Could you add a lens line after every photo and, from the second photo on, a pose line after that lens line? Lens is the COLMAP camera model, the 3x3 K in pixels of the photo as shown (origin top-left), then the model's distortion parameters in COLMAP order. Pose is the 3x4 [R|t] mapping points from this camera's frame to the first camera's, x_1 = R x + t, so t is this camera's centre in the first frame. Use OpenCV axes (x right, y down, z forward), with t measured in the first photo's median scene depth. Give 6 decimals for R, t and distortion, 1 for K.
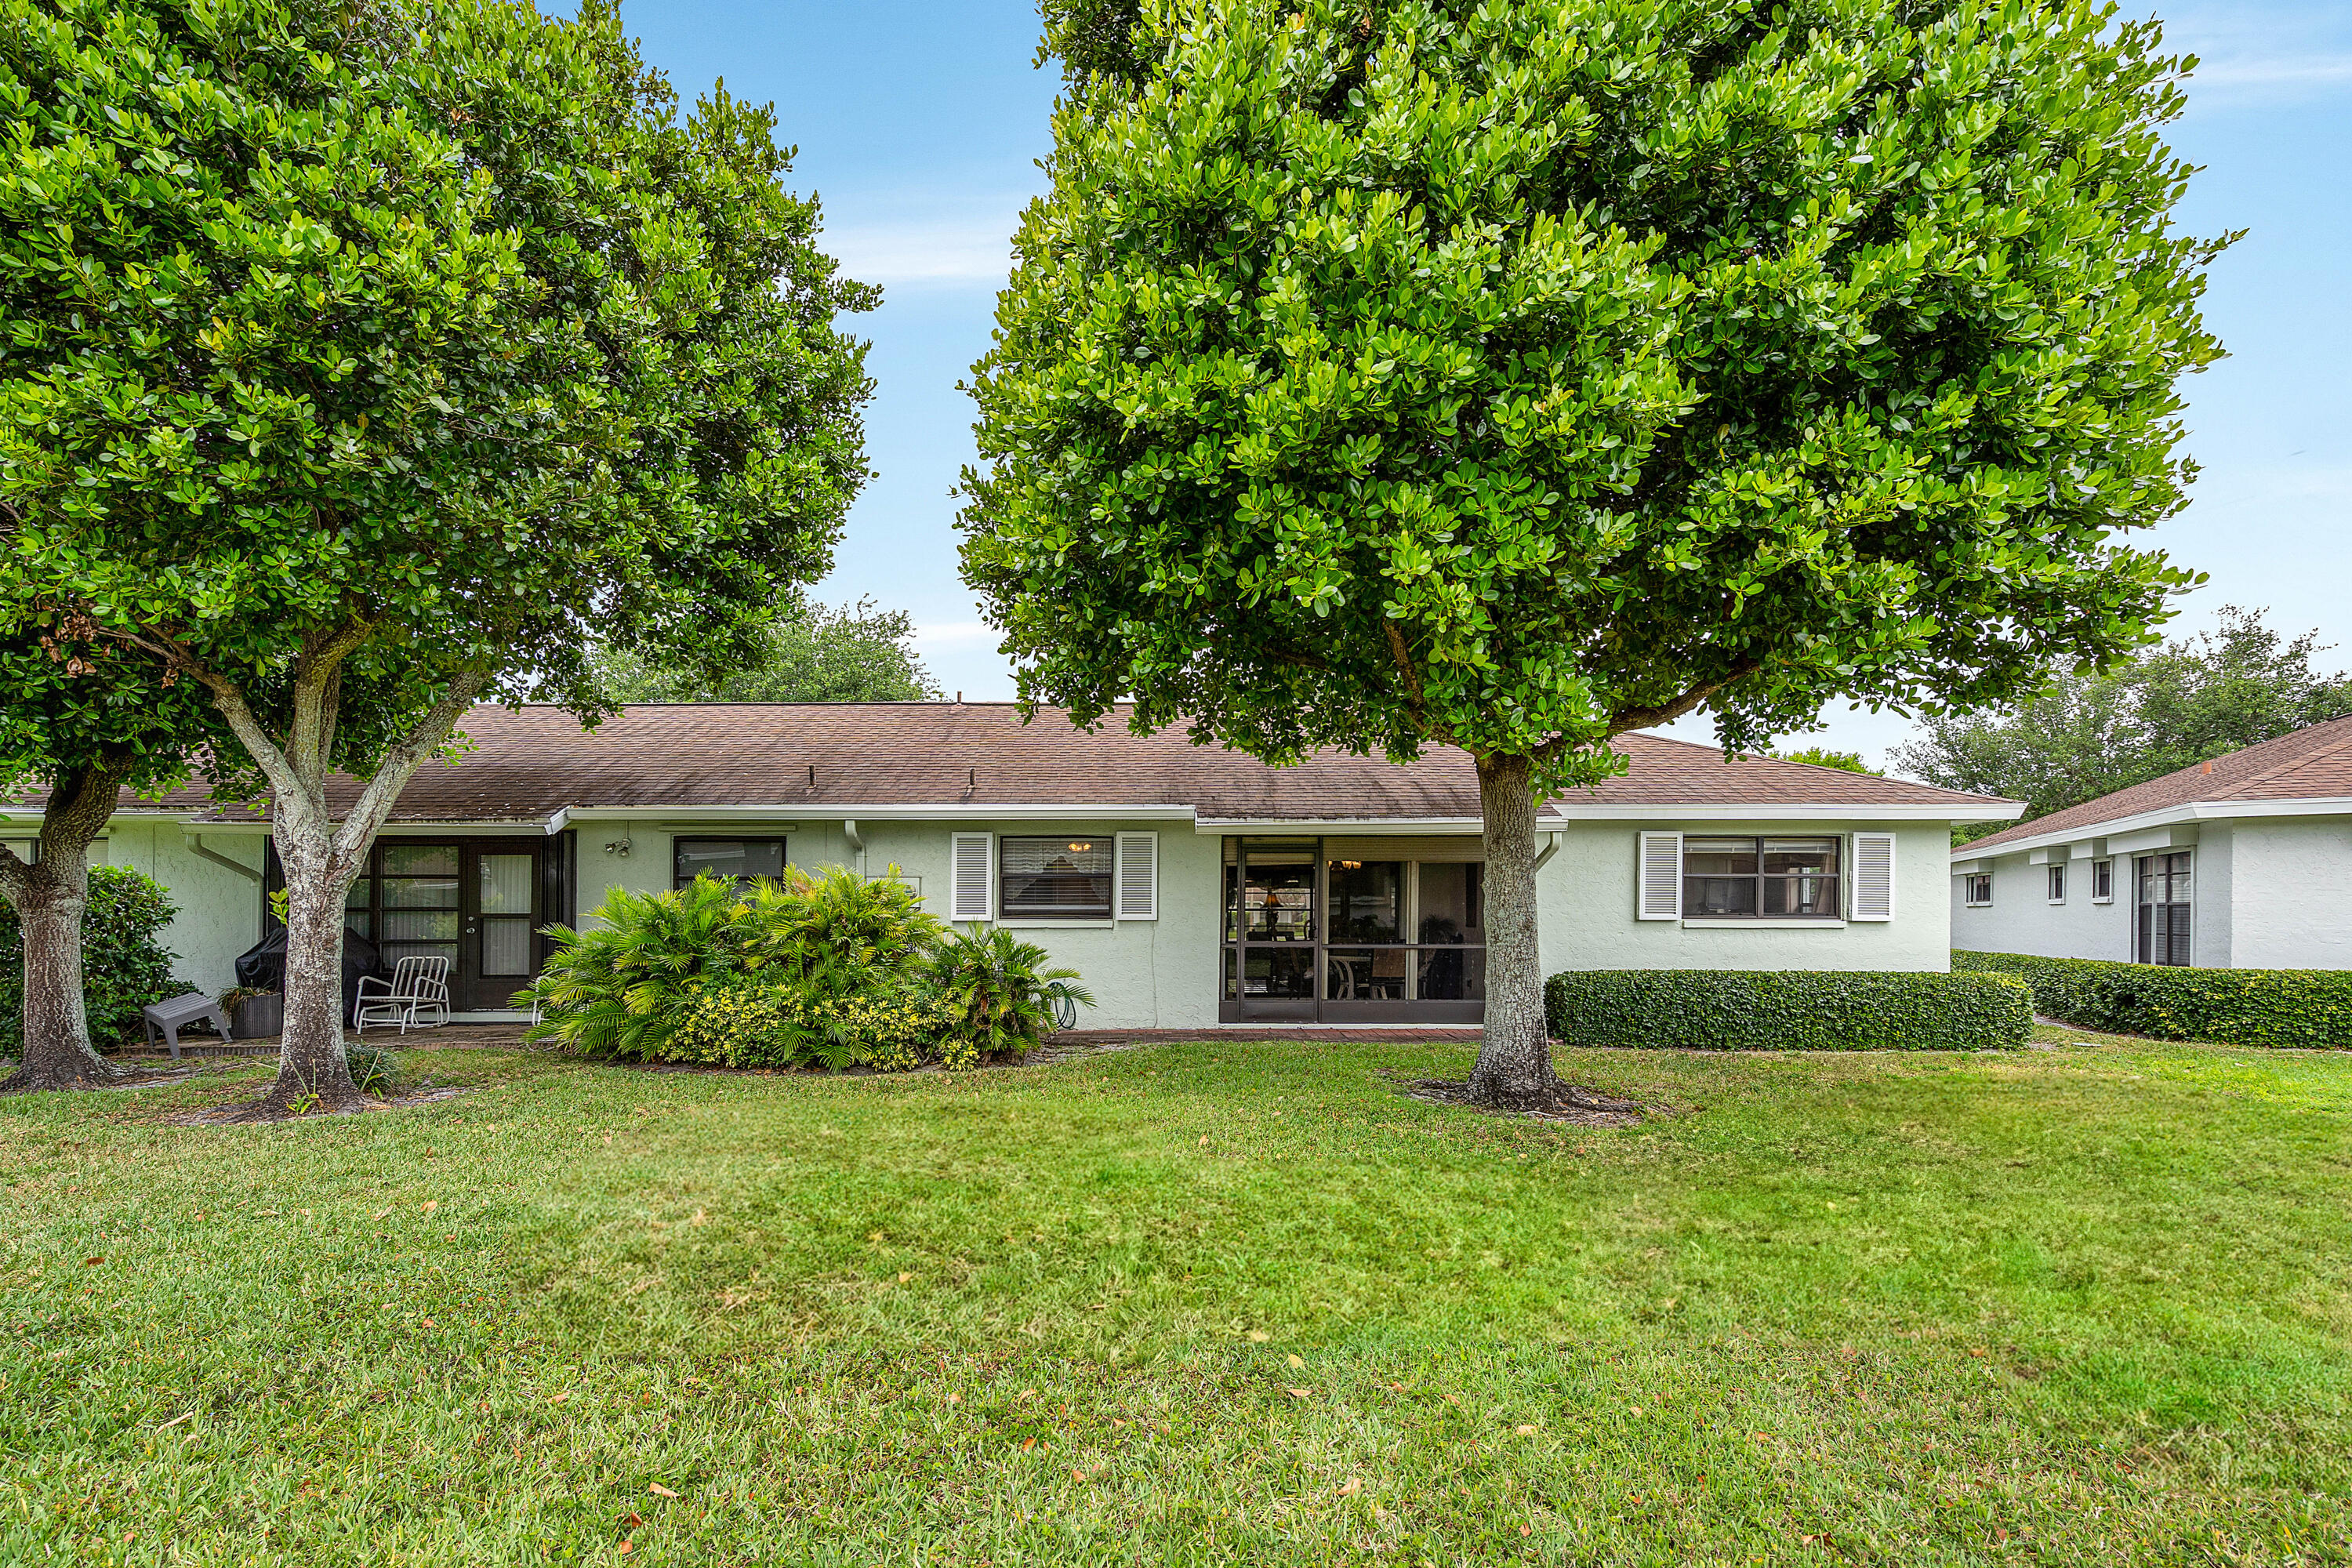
lens RADIAL K [[1064.5, 0, 1106.3], [0, 1064.5, 905.4], [0, 0, 1]] dist [-0.001491, 0.000160]
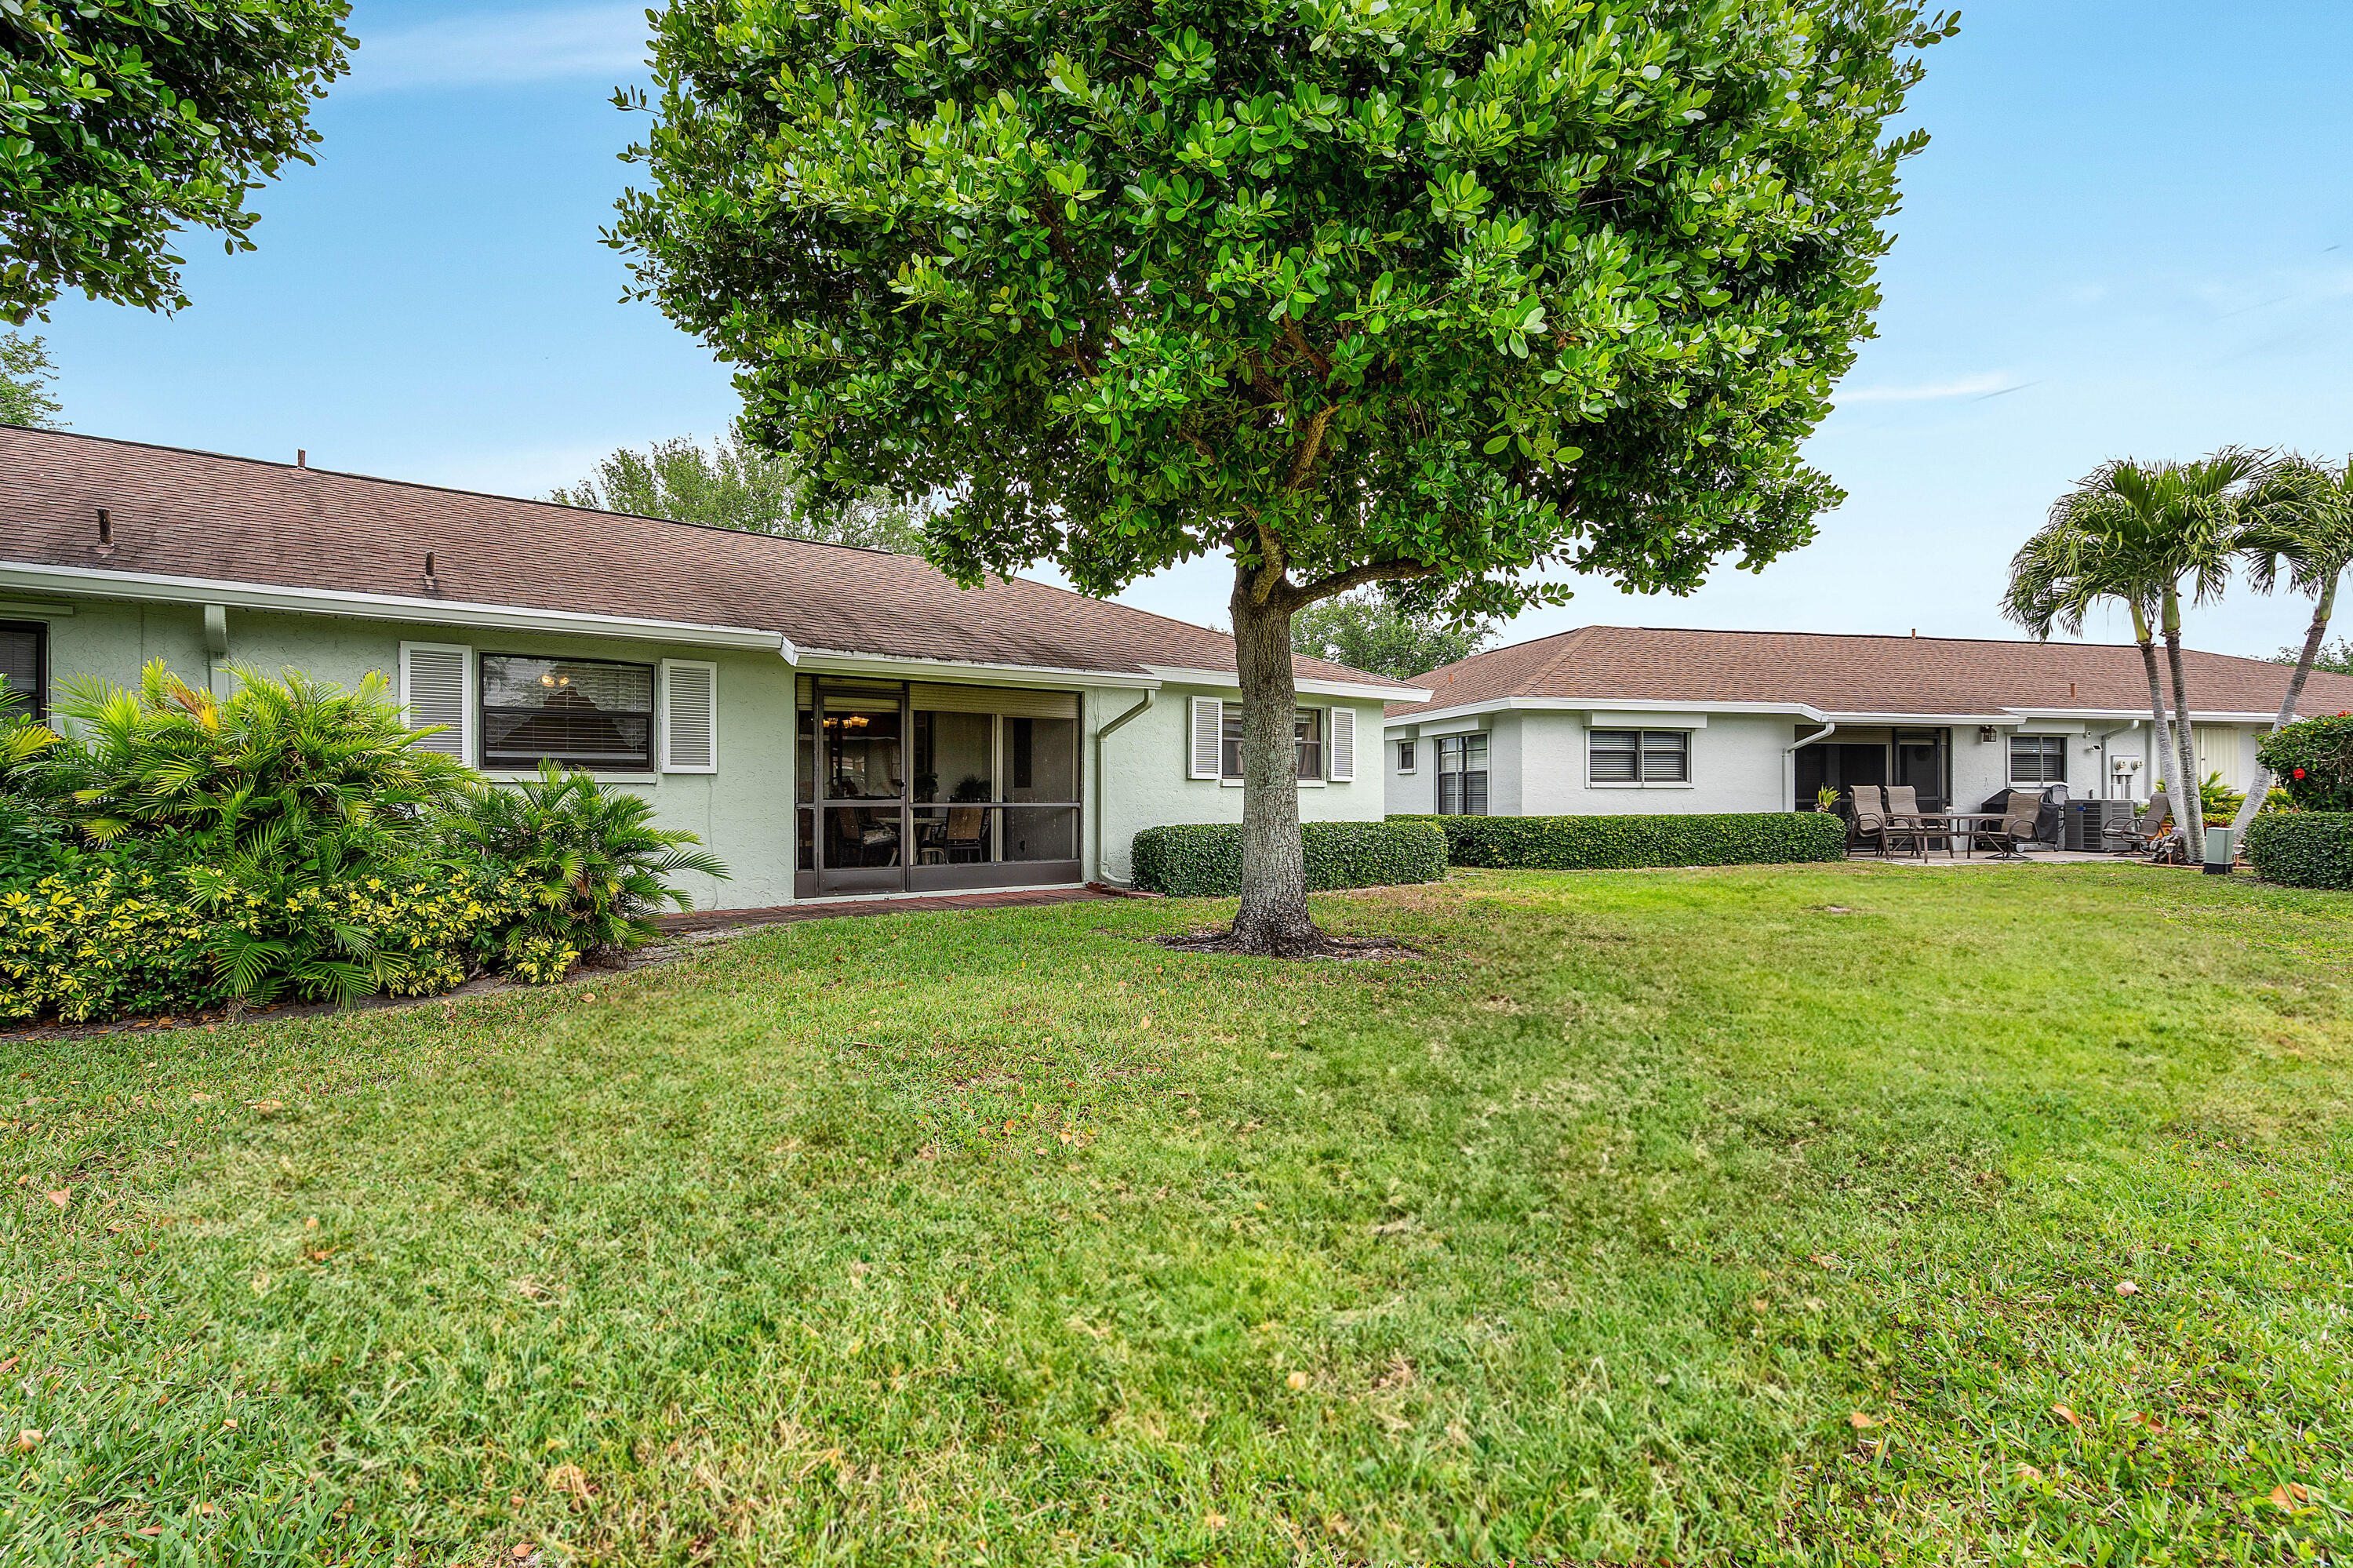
lens RADIAL K [[1066.9, 0, 1203.6], [0, 1066.9, 789.4], [0, 0, 1]] dist [-0.009018, -0.000080]
pose [[0.790906, 0.000970, 0.611936, -0.150778], [-0.006007, 0.999963, 0.006179, 0.018332], [-0.611908, -0.008563, 0.790883, 0.149814]]
